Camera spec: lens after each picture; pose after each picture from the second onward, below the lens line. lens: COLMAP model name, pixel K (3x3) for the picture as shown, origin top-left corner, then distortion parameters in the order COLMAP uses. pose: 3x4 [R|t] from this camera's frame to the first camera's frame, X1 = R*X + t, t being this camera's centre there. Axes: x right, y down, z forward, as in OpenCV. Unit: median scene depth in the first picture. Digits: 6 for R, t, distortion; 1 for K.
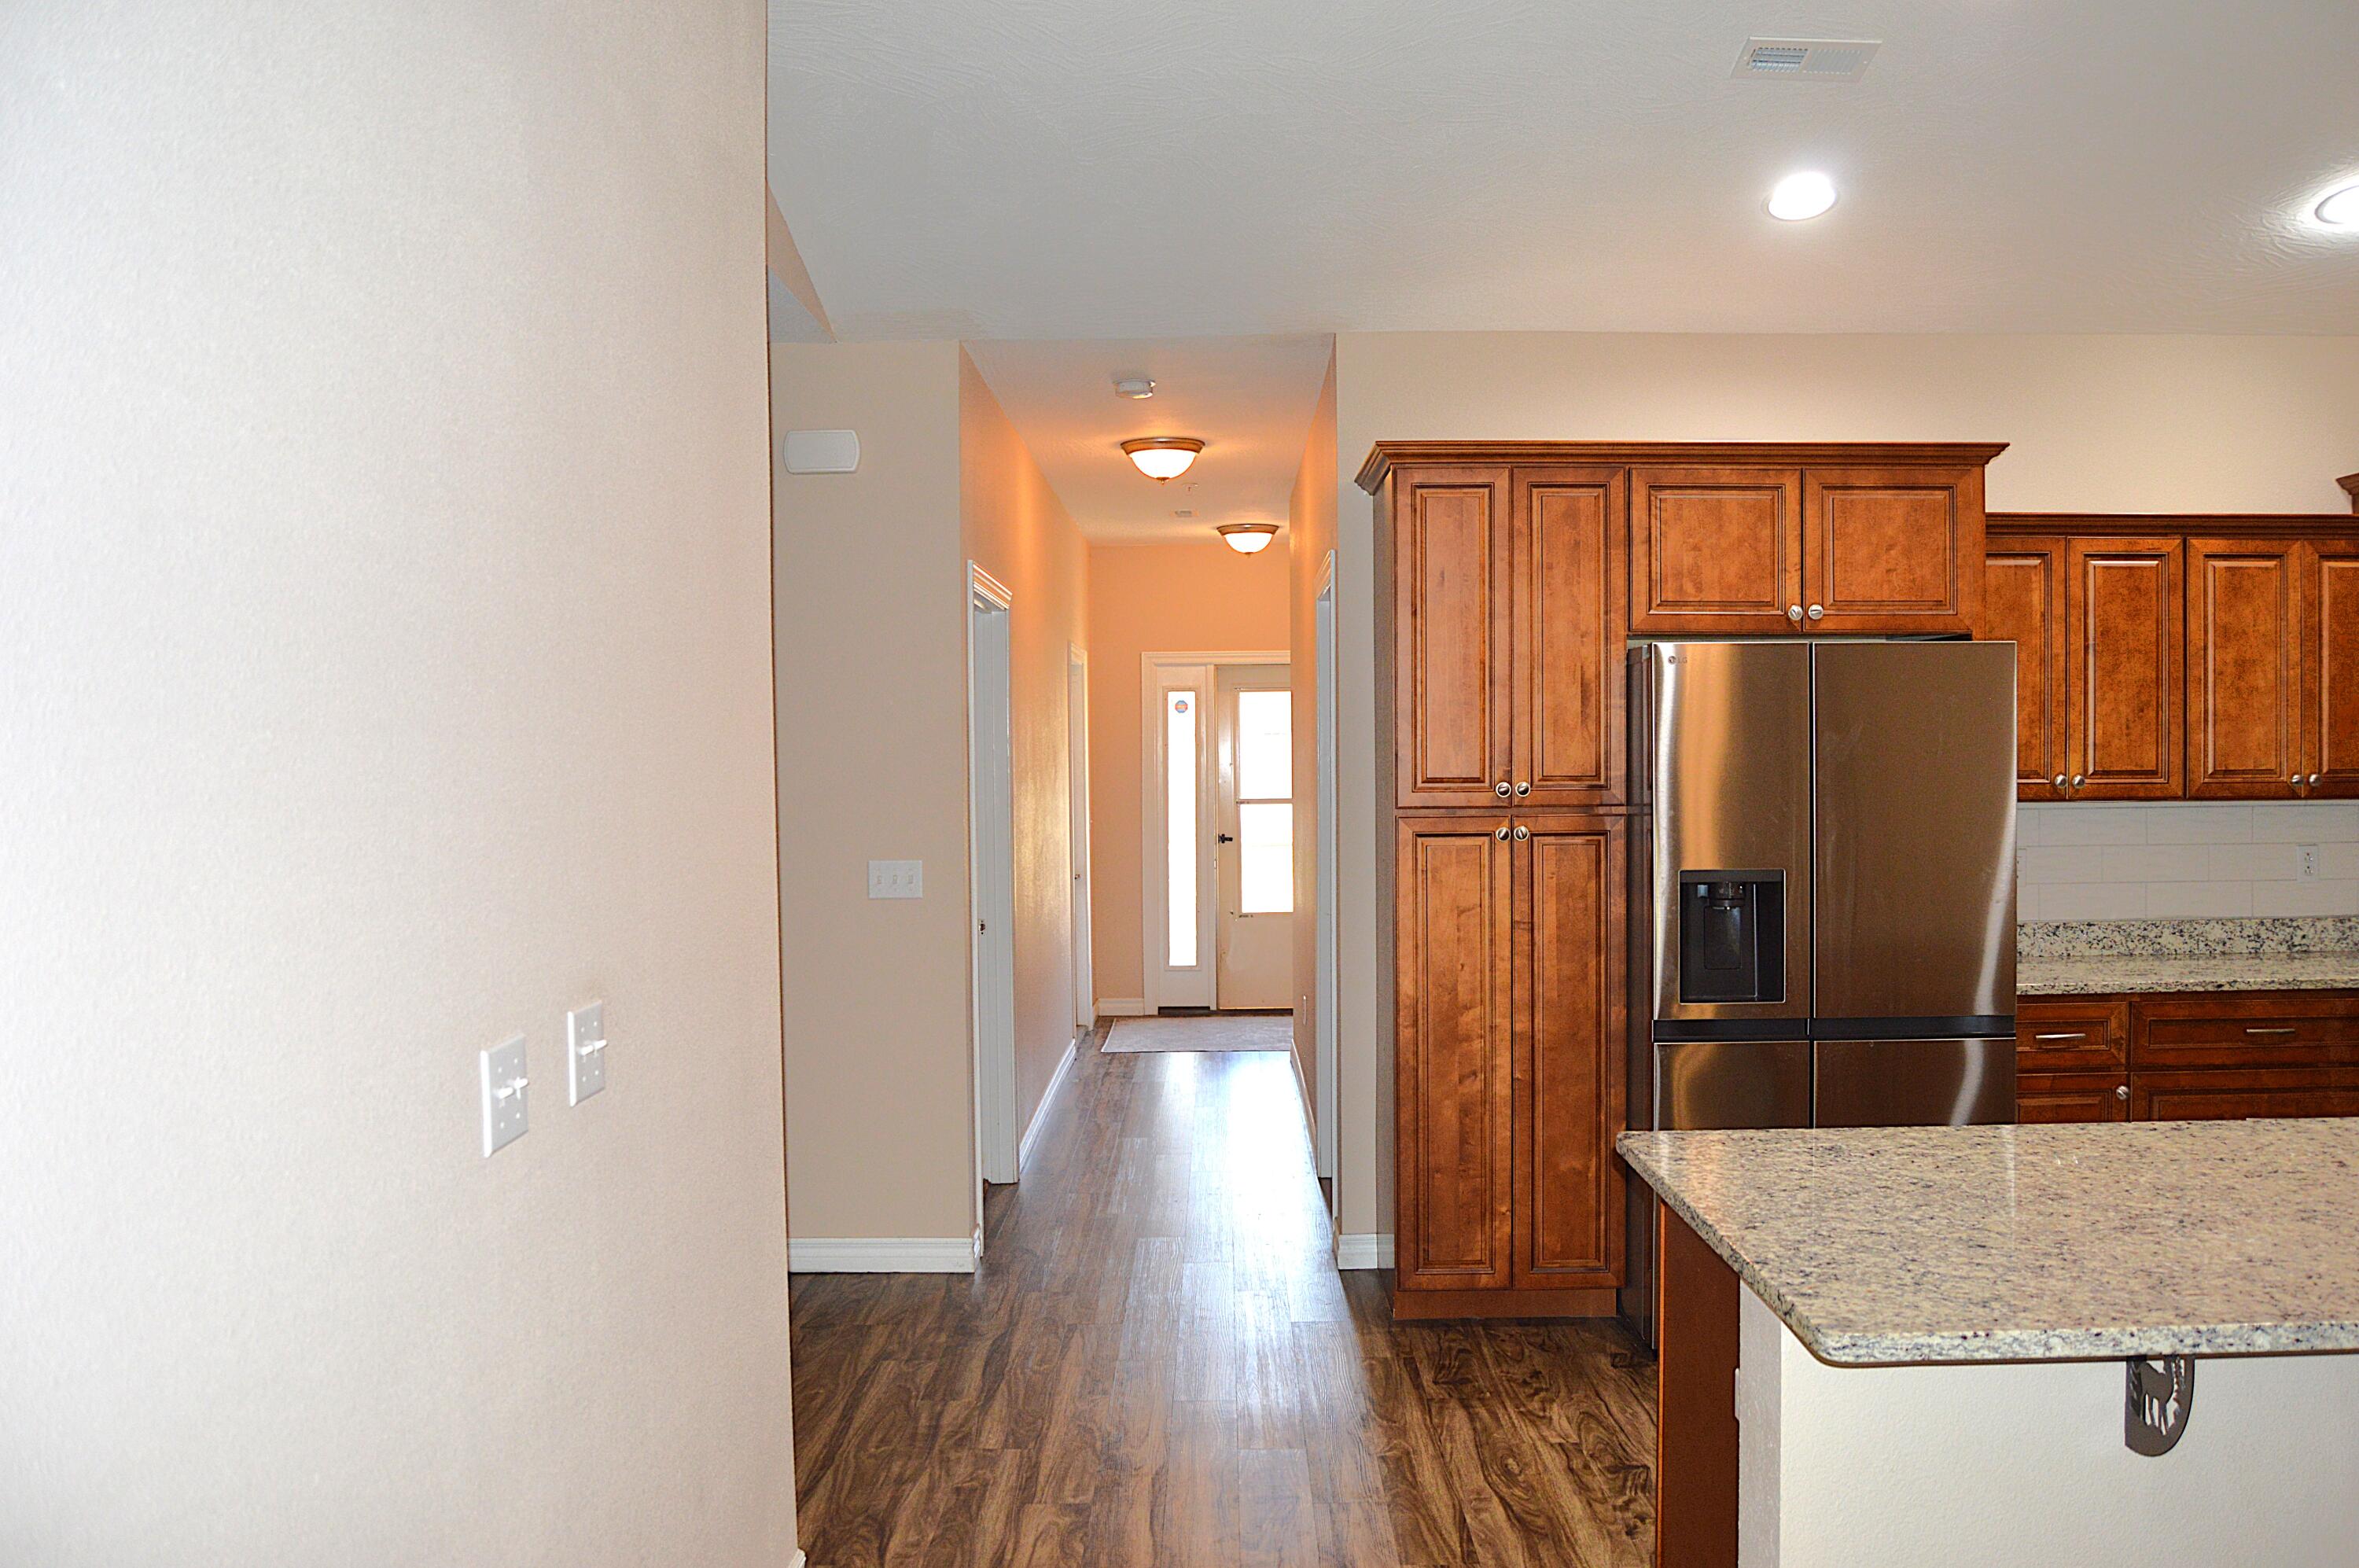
lens RADIAL K [[1906.2, 0, 1179.5], [0, 1906.2, 786.1], [0, 0, 1]] dist [-0.094791, 0.011649]
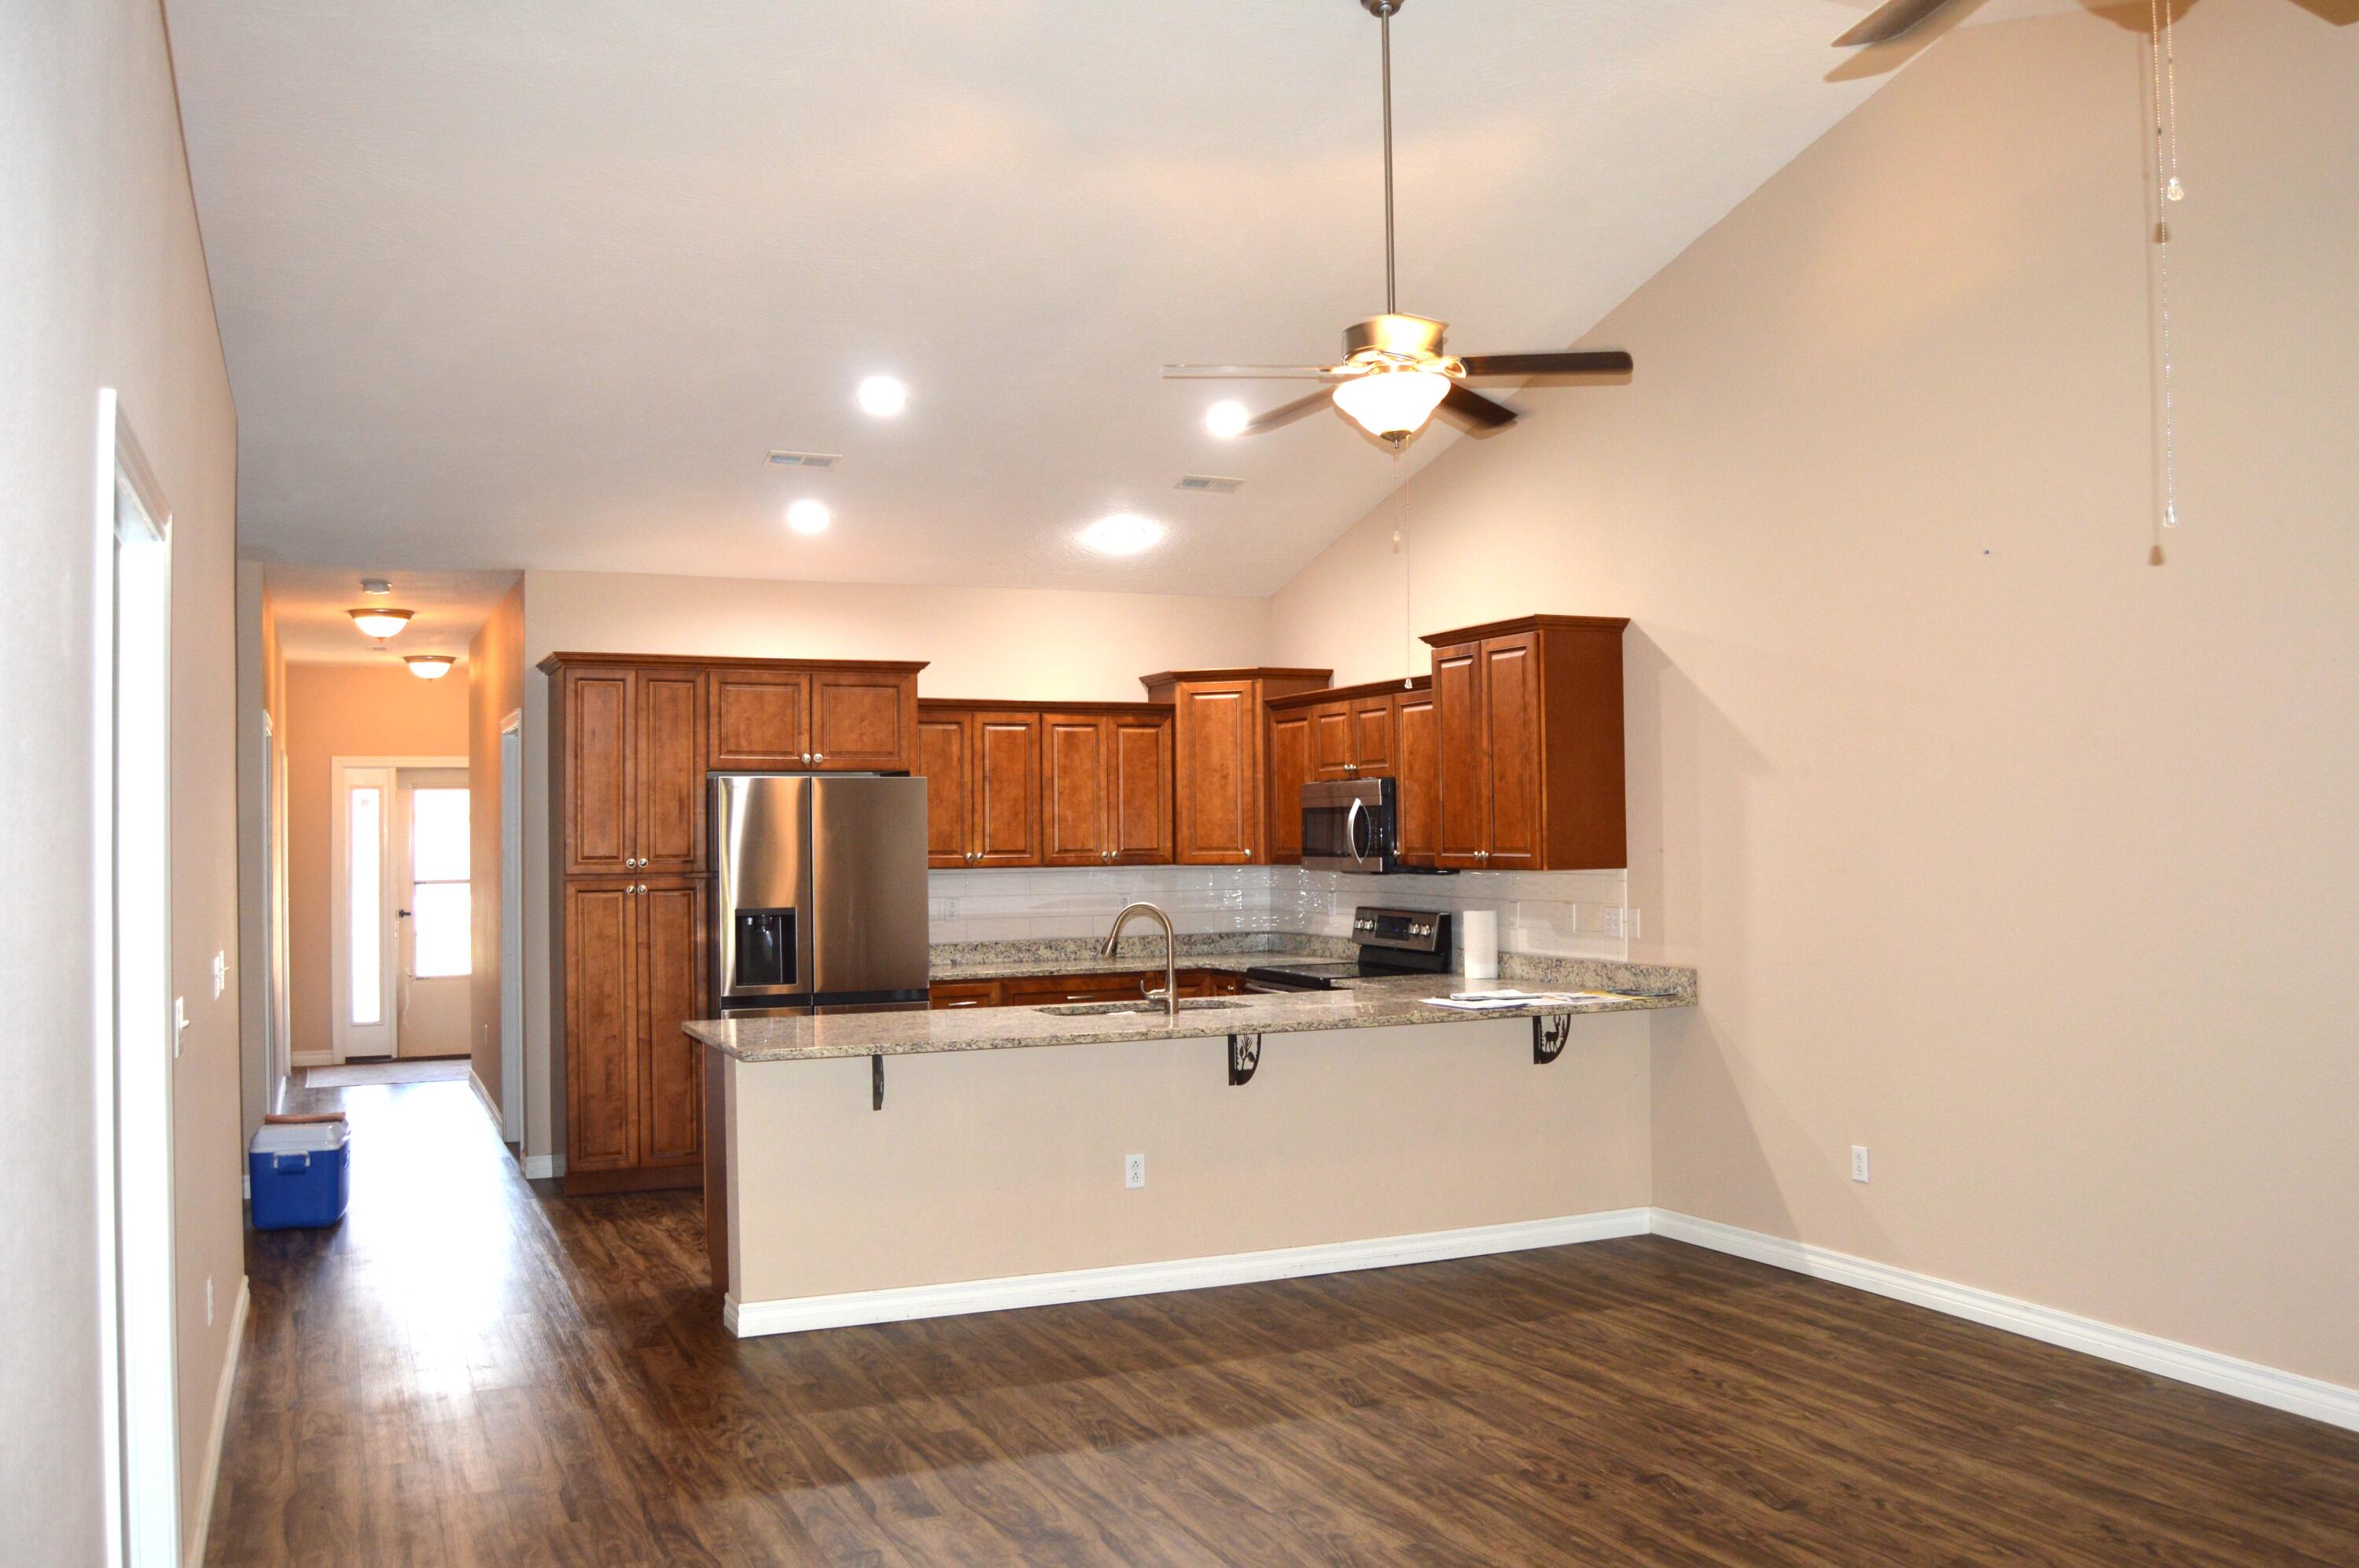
lens RADIAL K [[1906.2, 0, 1176.7], [0, 1906.2, 793.5], [0, 0, 1]] dist [-0.094791, 0.011649]
pose [[0.904606, 0.007629, 0.426181, -0.098543], [0.010487, 0.999139, -0.040146, 0.011997], [-0.426121, 0.040785, 0.903747, -0.668588]]
